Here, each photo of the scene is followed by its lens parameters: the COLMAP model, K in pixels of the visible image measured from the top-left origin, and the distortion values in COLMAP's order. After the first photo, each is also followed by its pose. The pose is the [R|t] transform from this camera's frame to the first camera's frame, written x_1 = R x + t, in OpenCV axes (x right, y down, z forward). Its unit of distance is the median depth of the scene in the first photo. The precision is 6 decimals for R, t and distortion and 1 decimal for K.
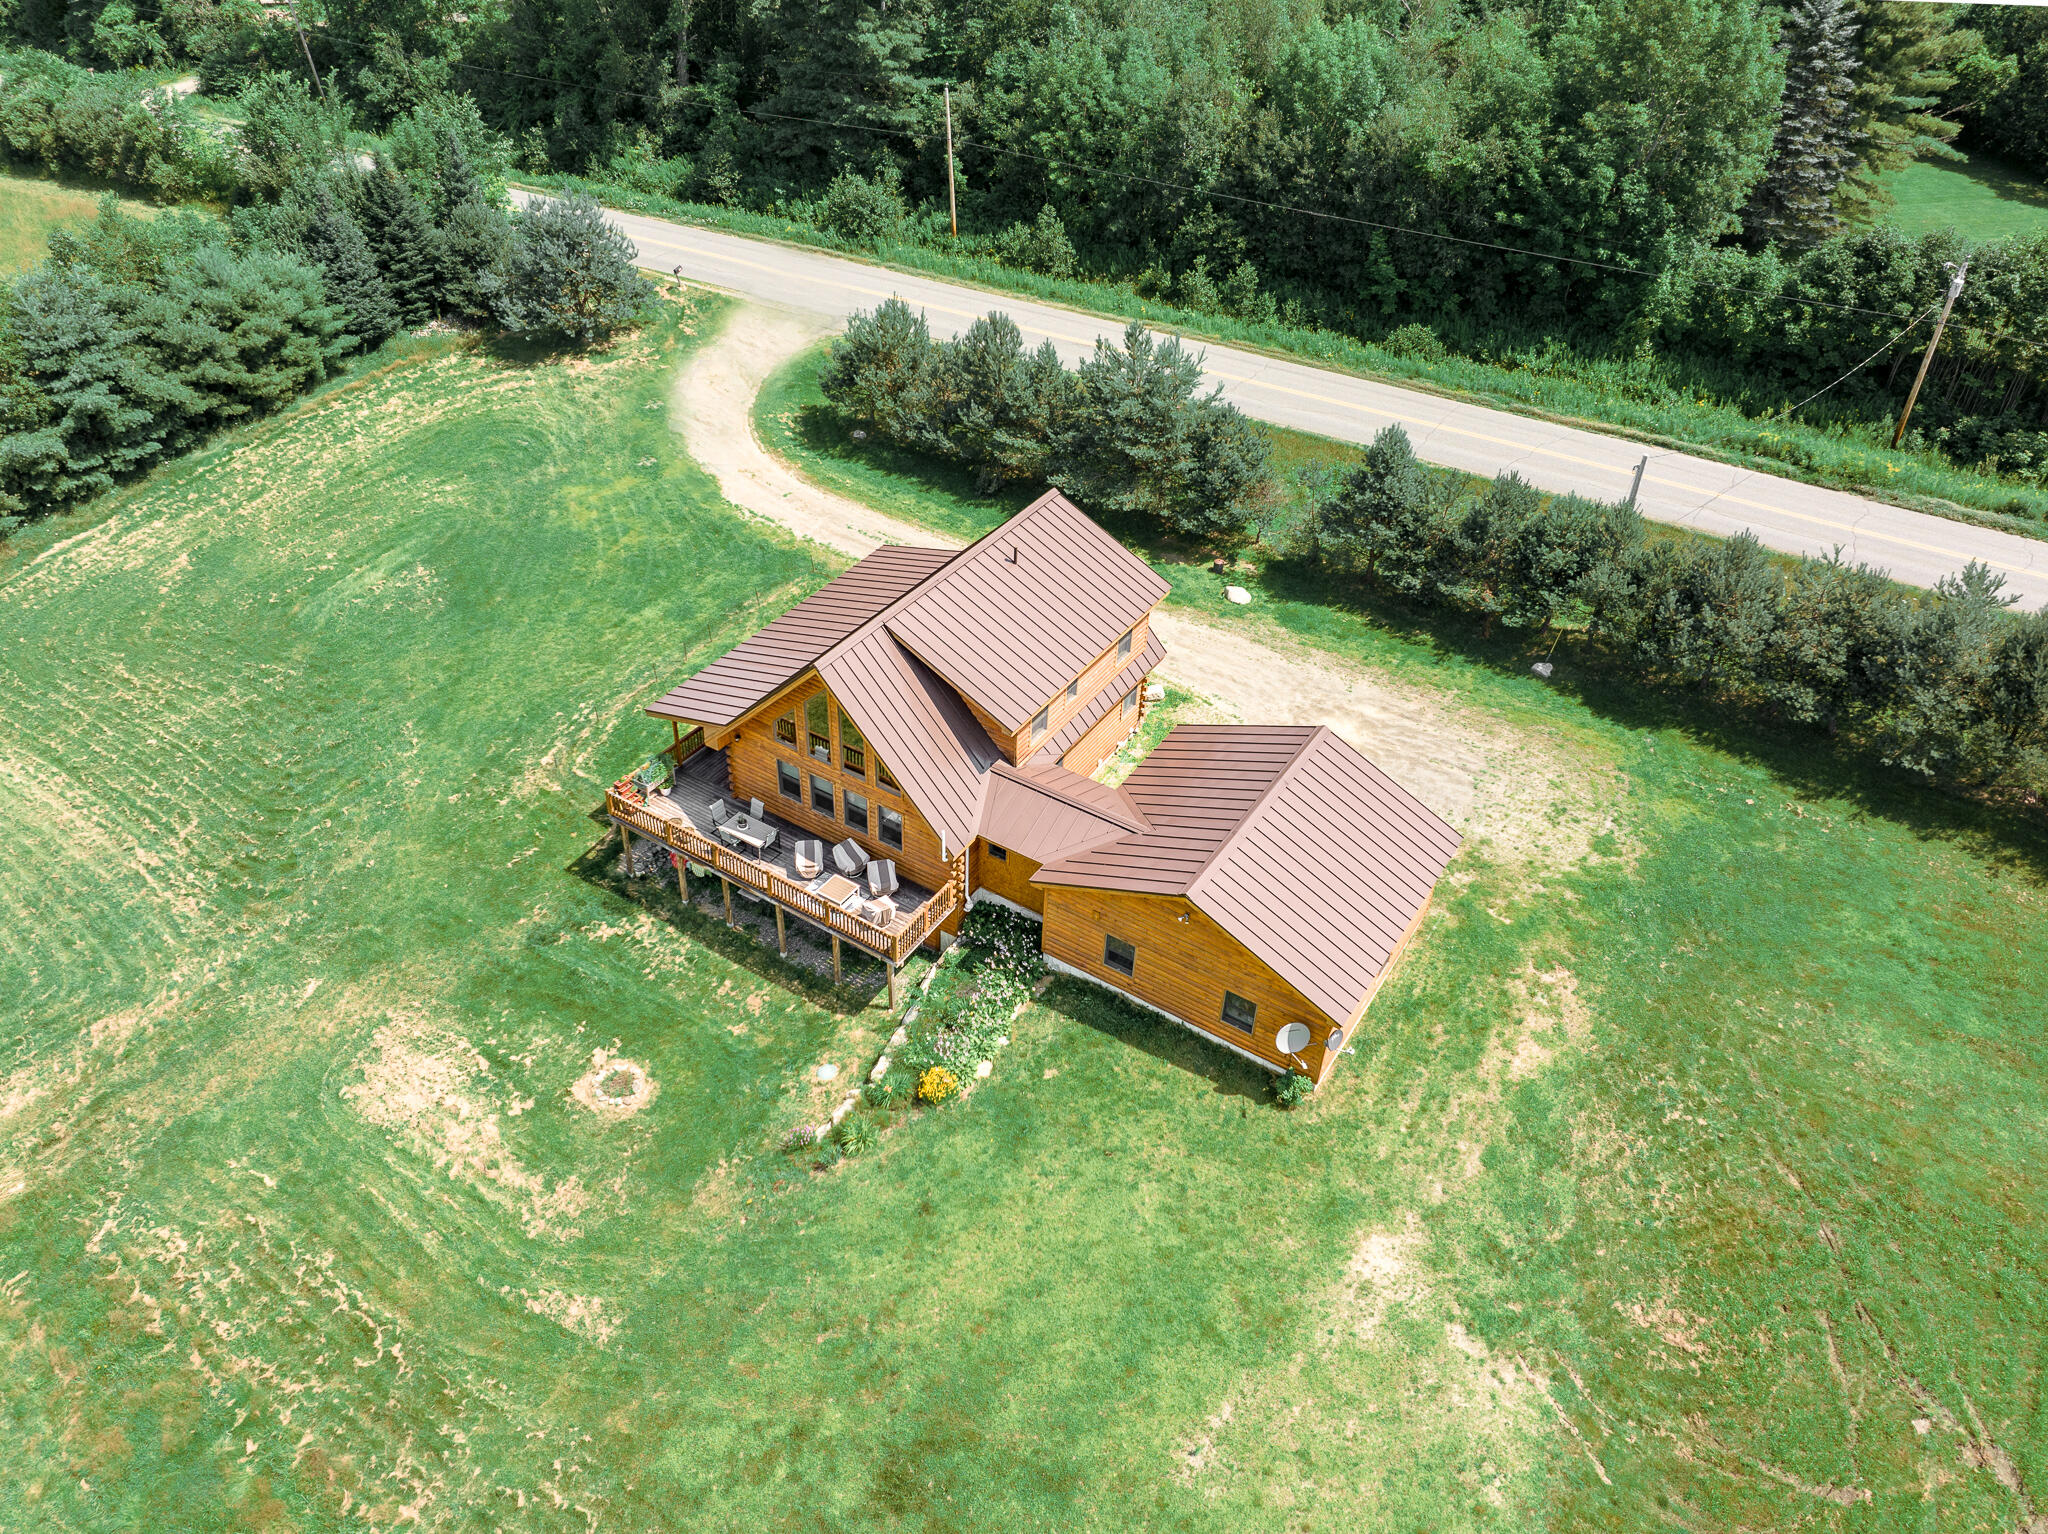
lens RADIAL K [[1442.3, 0, 1024.0], [0, 1442.3, 767.0], [0, 0, 1]] dist [-0.038403, 0.003706]
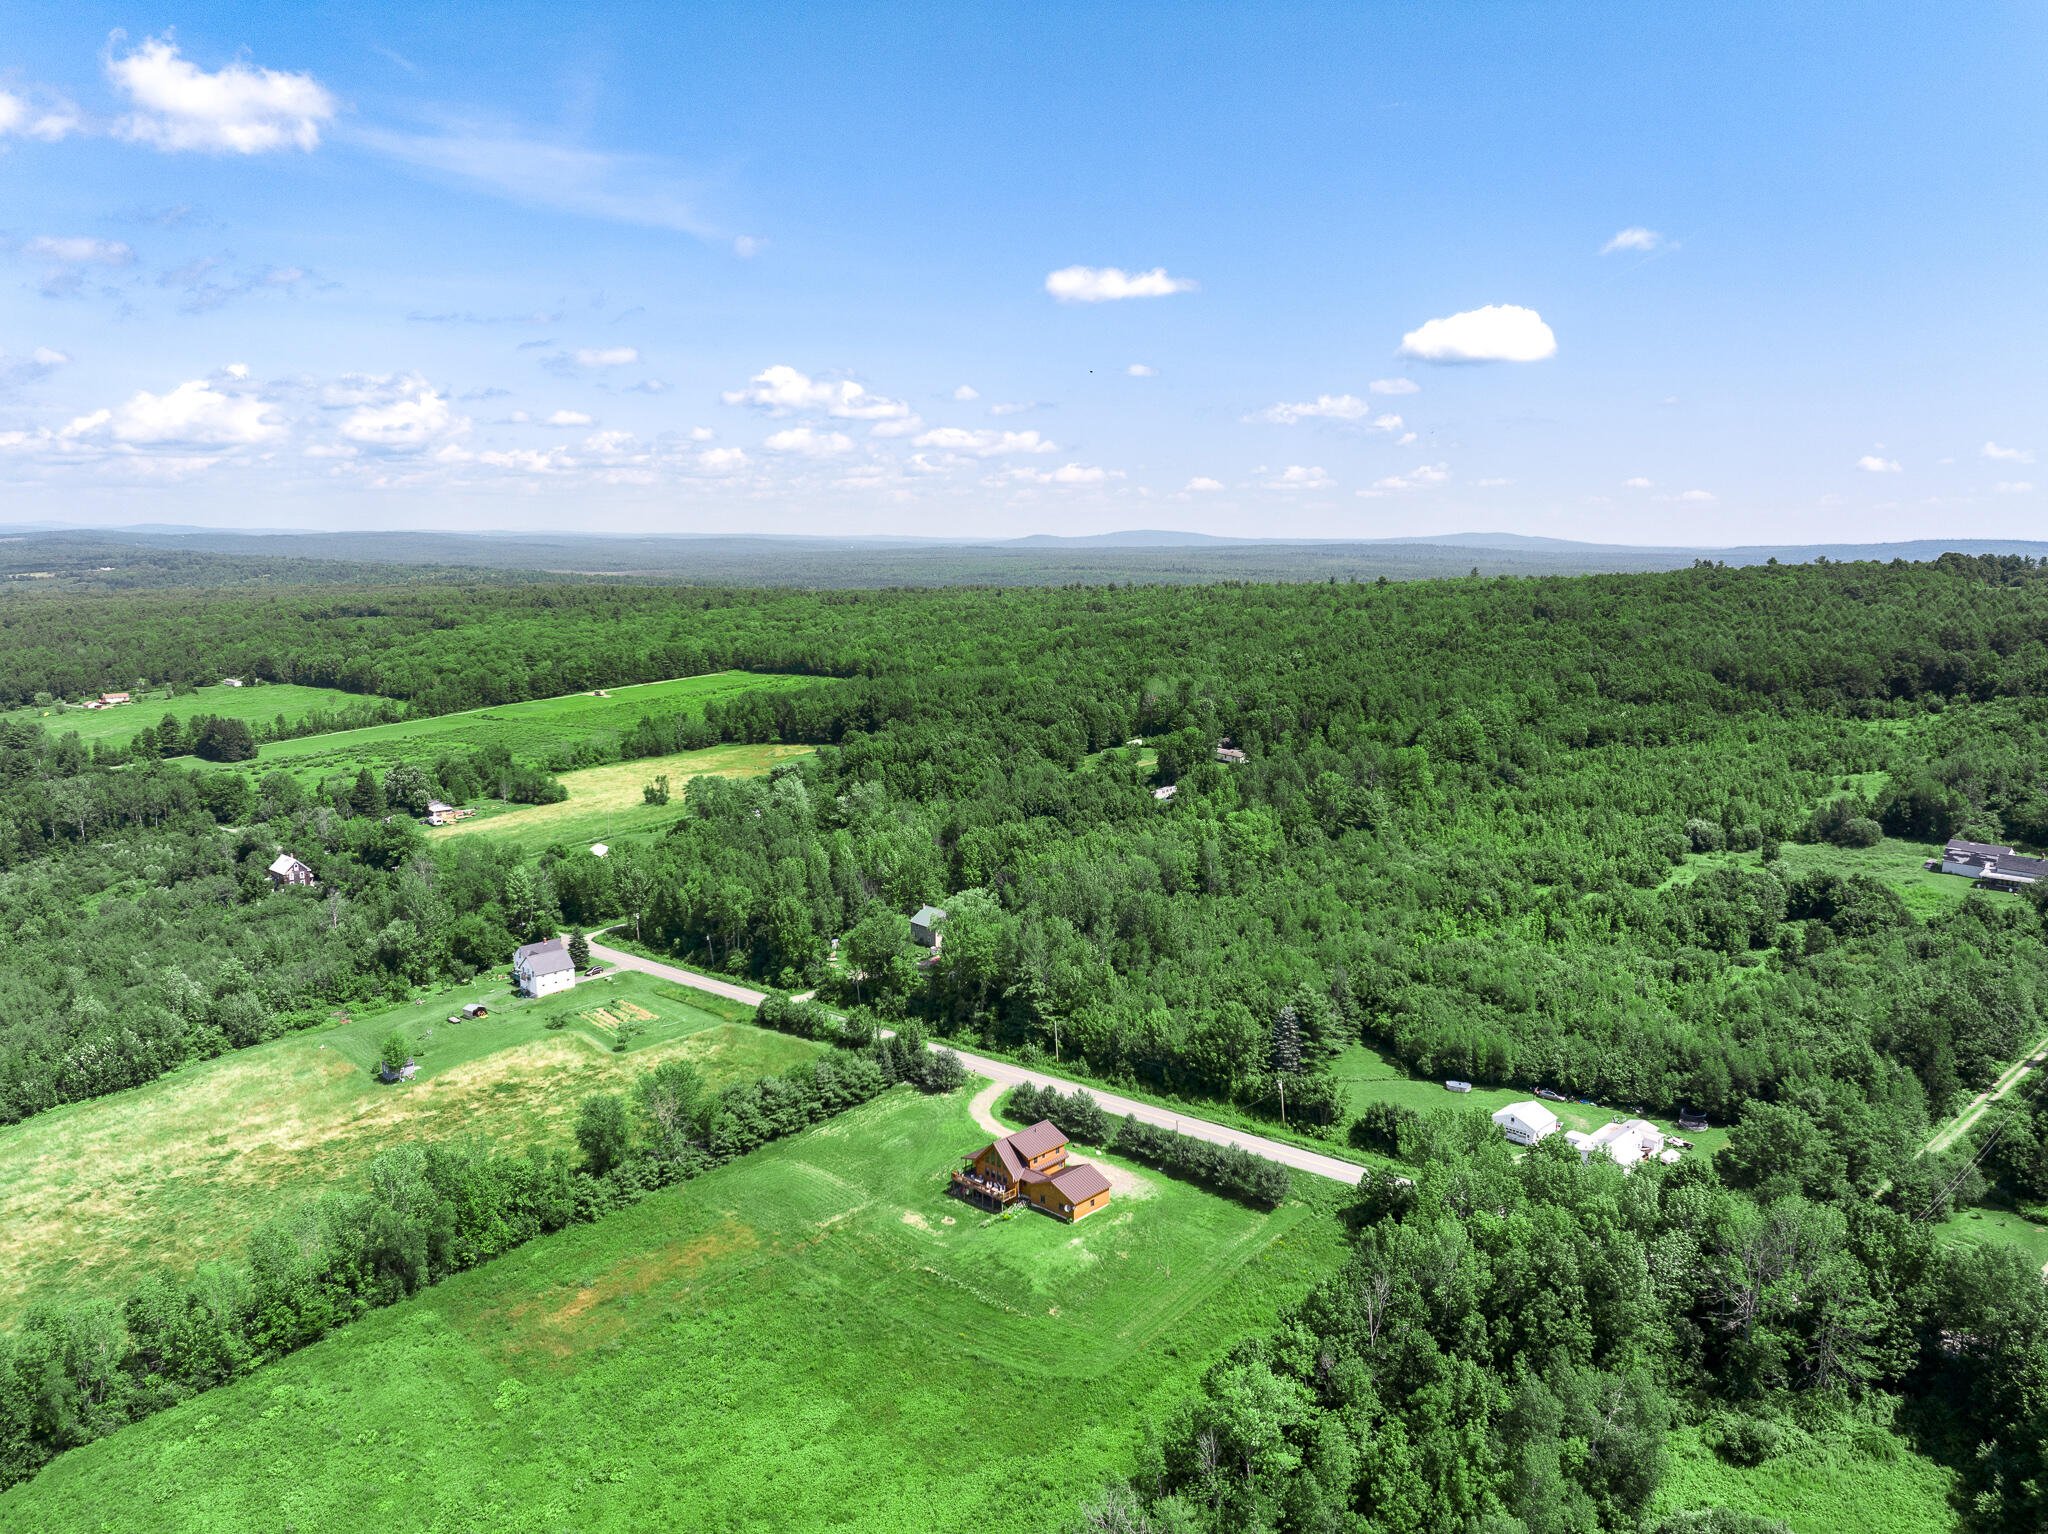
lens RADIAL K [[1482.6, 0, 1024.6], [0, 1482.6, 718.0], [0, 0, 1]] dist [-0.005862, -0.068703]
pose [[0.983008, -0.003986, -0.183519, 0.630198], [-0.094258, 0.846930, -0.523282, 0.931934], [0.157513, 0.531689, 0.832164, -2.830315]]
